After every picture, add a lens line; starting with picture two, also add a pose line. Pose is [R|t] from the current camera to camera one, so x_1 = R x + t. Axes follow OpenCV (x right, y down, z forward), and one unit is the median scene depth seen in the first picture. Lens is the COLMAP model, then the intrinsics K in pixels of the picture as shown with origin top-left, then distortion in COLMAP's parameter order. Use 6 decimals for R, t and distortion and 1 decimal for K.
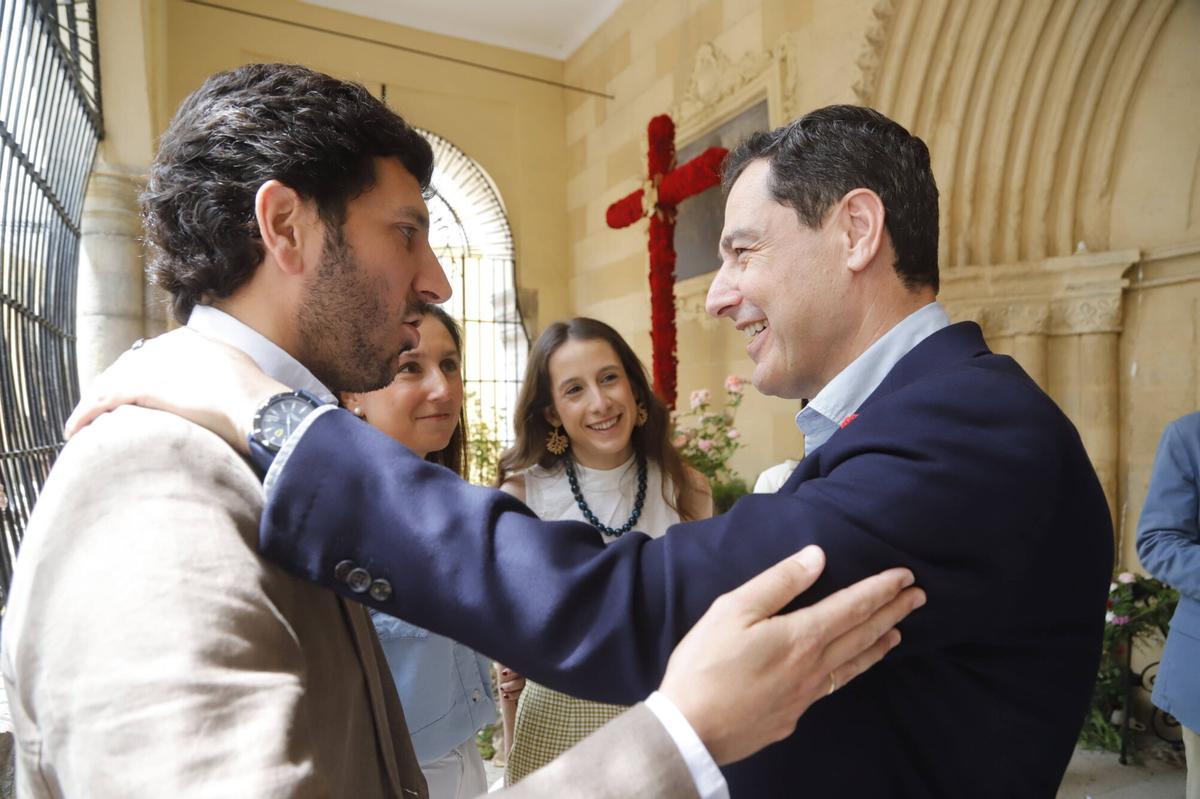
lens RADIAL K [[797.2, 0, 600.0], [0, 797.2, 399.5], [0, 0, 1]] dist [-0.085547, 0.004725]
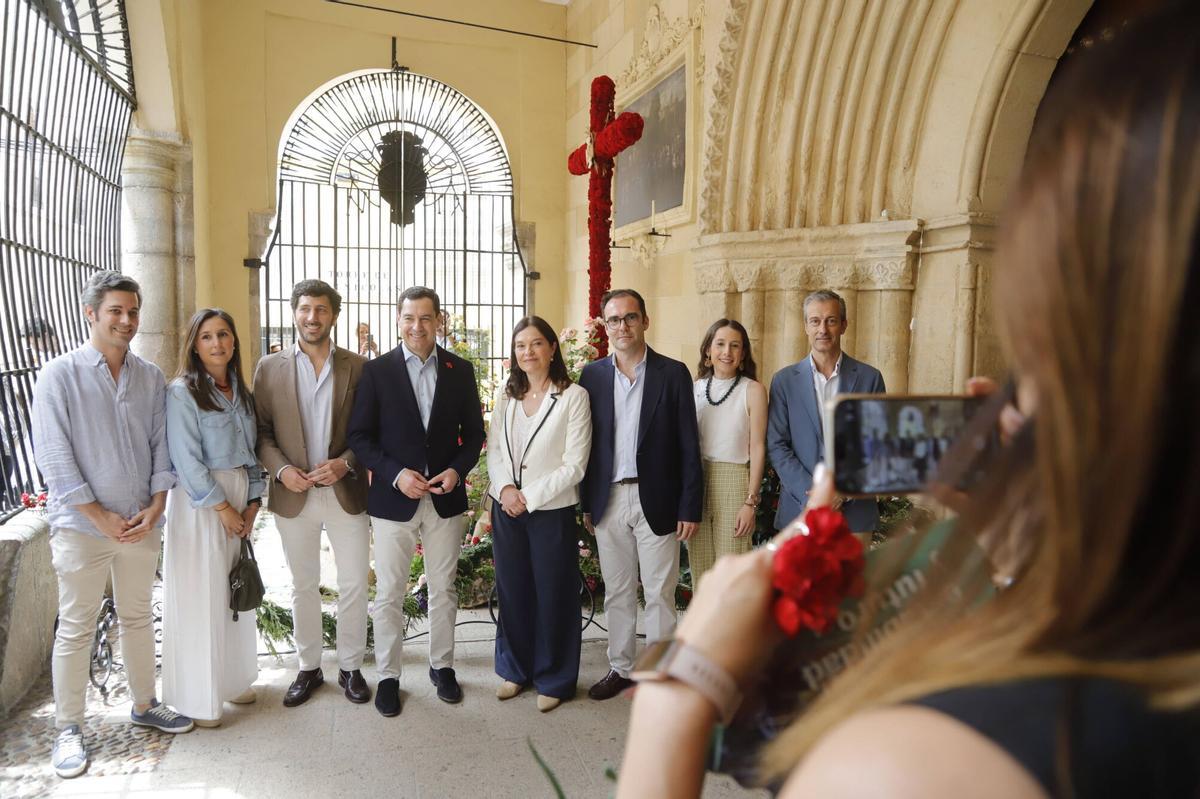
lens RADIAL K [[797.2, 0, 600.0], [0, 797.2, 399.5], [0, 0, 1]] dist [-0.085547, 0.004725]
pose [[0.992001, 0.039546, -0.119877, 0.263765], [-0.026268, 0.993541, 0.110390, -0.030609], [0.123468, -0.106358, 0.986632, -0.181342]]
